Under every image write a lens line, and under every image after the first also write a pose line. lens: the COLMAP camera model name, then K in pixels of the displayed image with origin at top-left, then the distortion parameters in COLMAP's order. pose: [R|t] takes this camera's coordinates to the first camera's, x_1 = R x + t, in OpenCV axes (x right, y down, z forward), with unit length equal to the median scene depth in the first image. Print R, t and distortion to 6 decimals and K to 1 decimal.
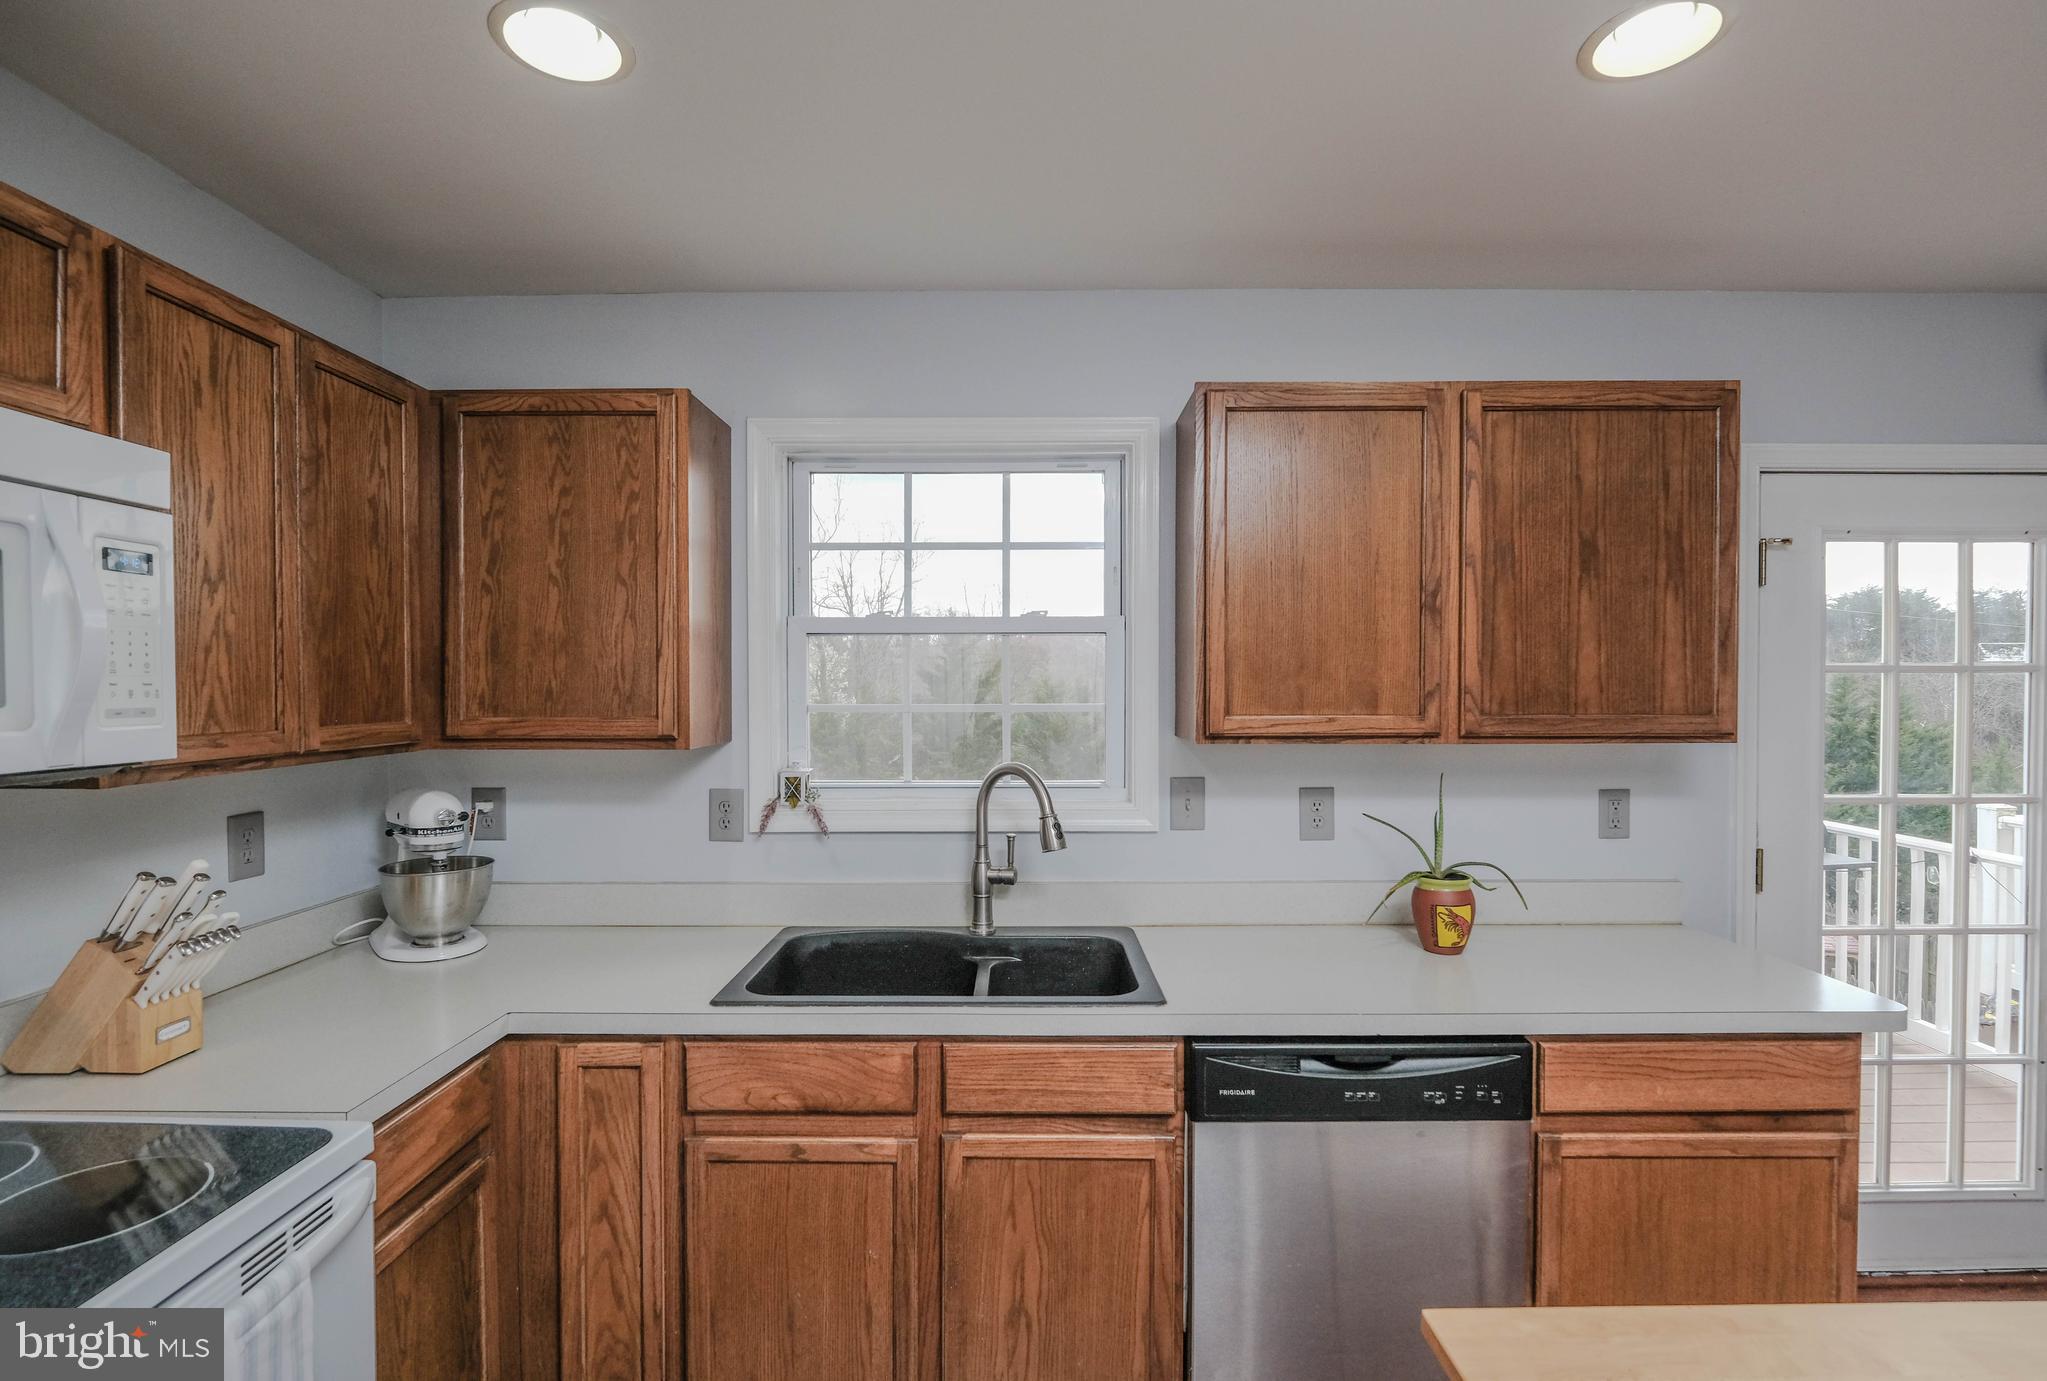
lens RADIAL K [[954.1, 0, 1021.9], [0, 954.1, 697.6], [0, 0, 1]] dist [-0.011884, -0.000808]
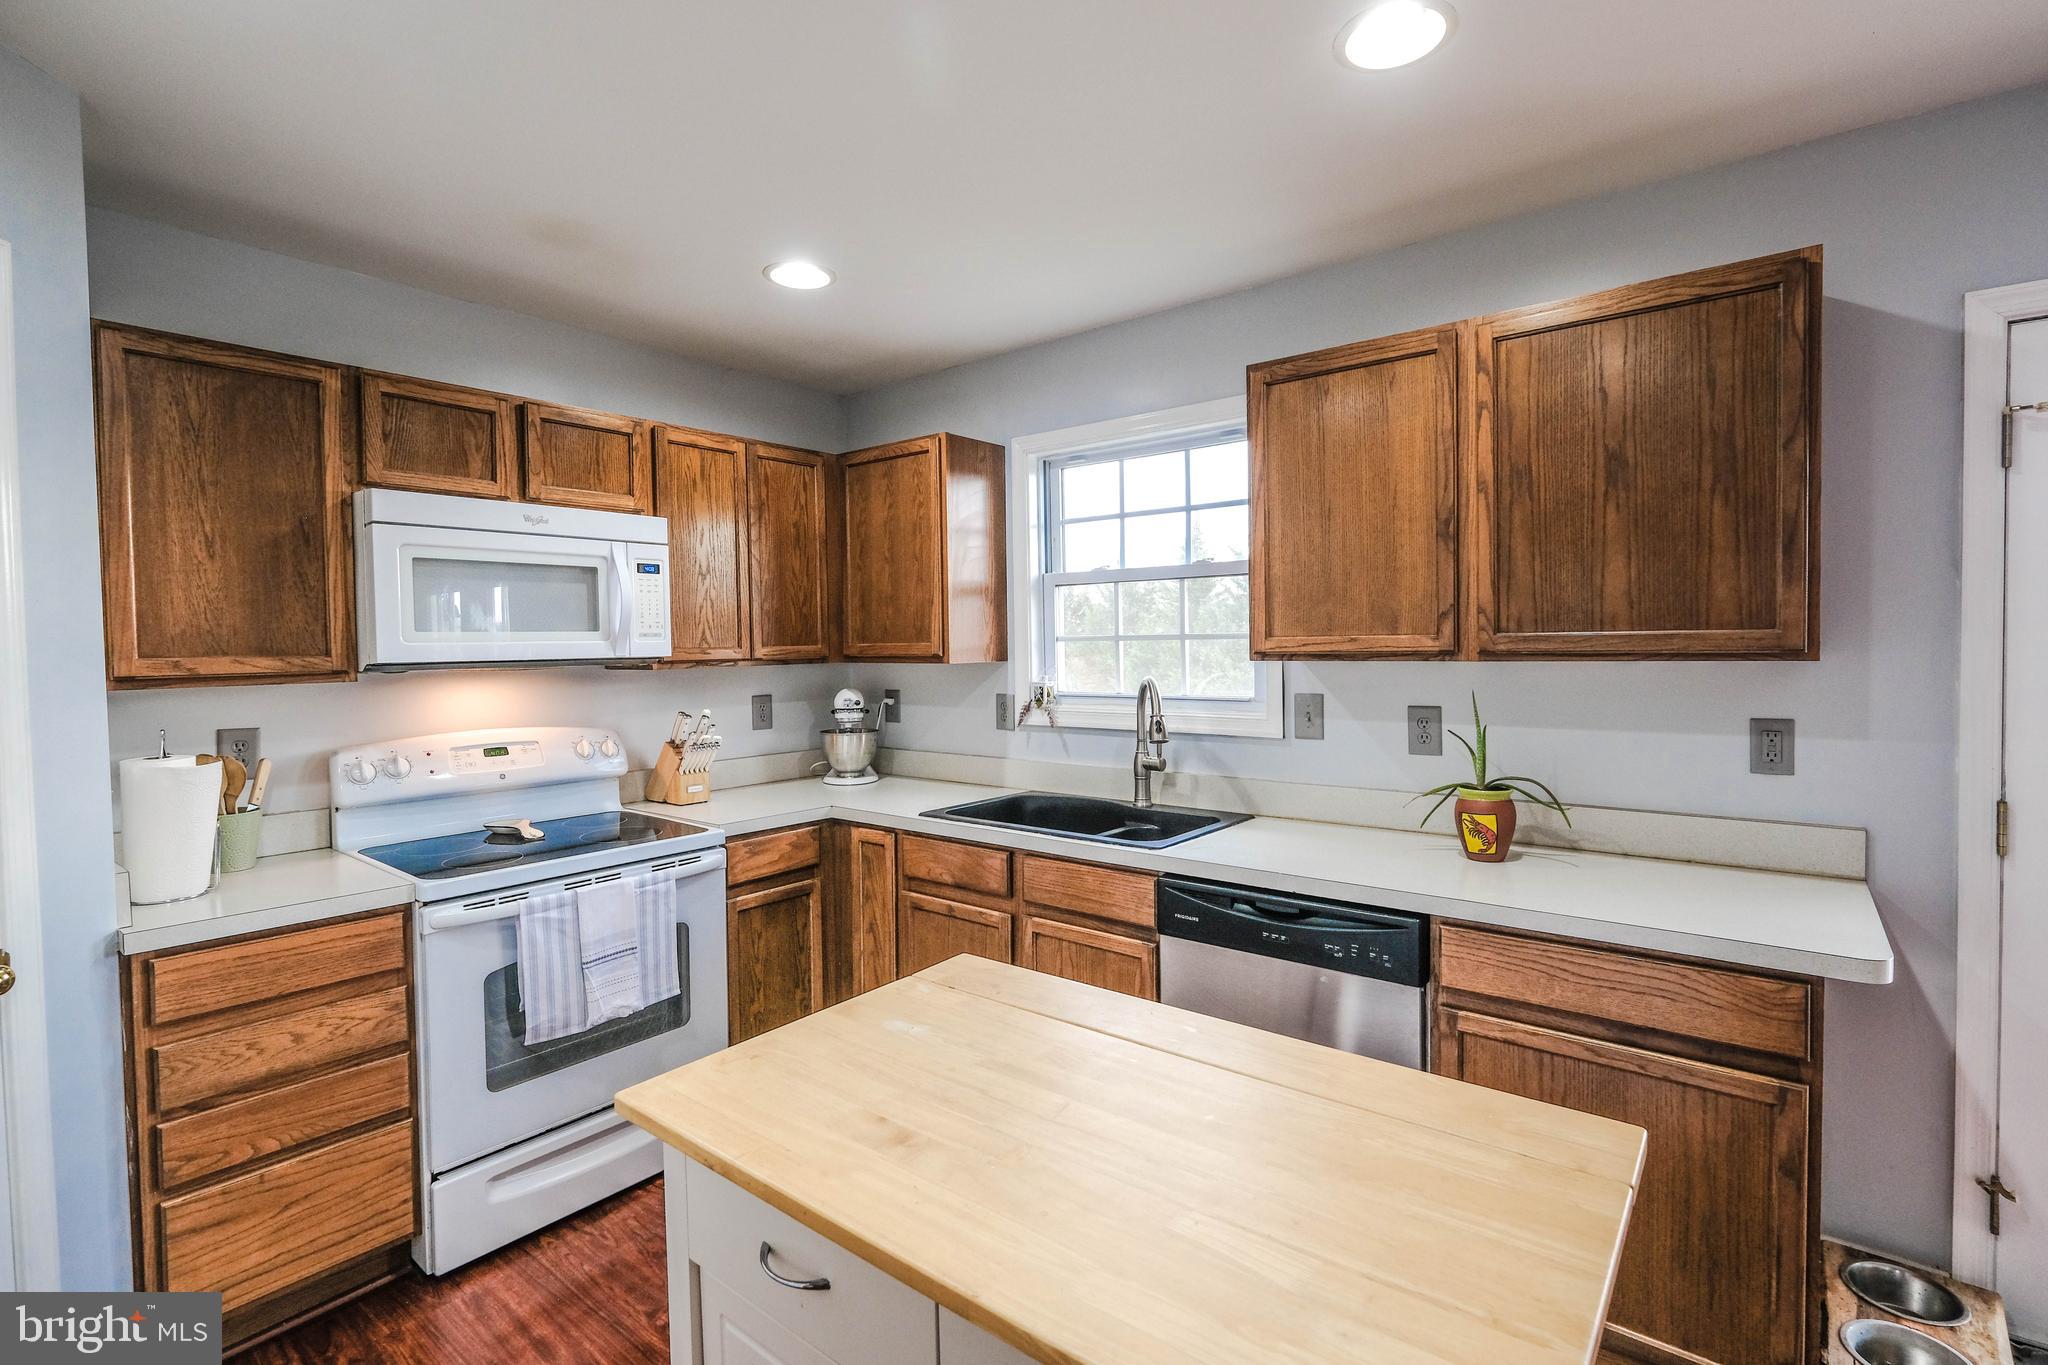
lens RADIAL K [[936.4, 0, 1022.8], [0, 936.4, 672.2], [0, 0, 1]] dist [-0.008920, 0.000483]
pose [[0.784150, 0.010342, -0.620485, 0.716880], [0.002990, 0.999787, 0.020442, 0.038629], [0.620564, -0.017885, 0.783952, -0.132601]]
